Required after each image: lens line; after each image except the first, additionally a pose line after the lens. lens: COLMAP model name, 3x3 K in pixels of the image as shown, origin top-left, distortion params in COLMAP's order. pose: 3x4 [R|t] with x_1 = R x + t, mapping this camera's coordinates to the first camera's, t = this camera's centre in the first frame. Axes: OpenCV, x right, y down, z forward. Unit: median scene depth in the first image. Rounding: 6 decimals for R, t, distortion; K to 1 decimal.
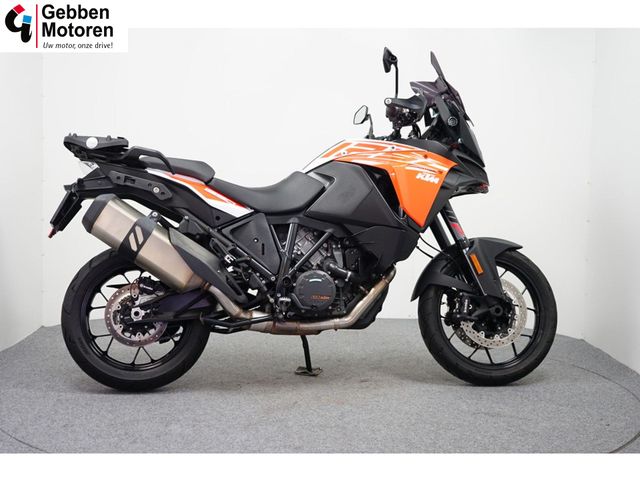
lens RADIAL K [[953.0, 0, 320.6], [0, 953.0, 241.1], [0, 0, 1]] dist [0.066119, 0.000000]
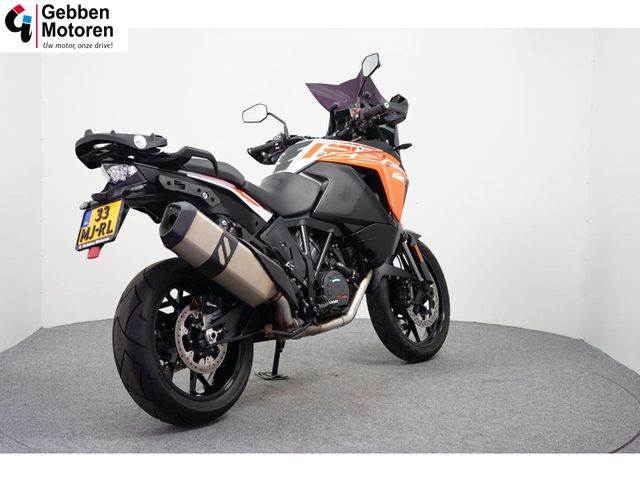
lens RADIAL K [[953.0, 0, 319.3], [0, 953.0, 238.4], [0, 0, 1]] dist [0.066119, 0.000000]
pose [[0.730587, -0.060290, 0.680152, -0.699381], [0.052467, 0.998106, 0.032116, -0.036554], [-0.680801, 0.012222, 0.732367, 0.273155]]
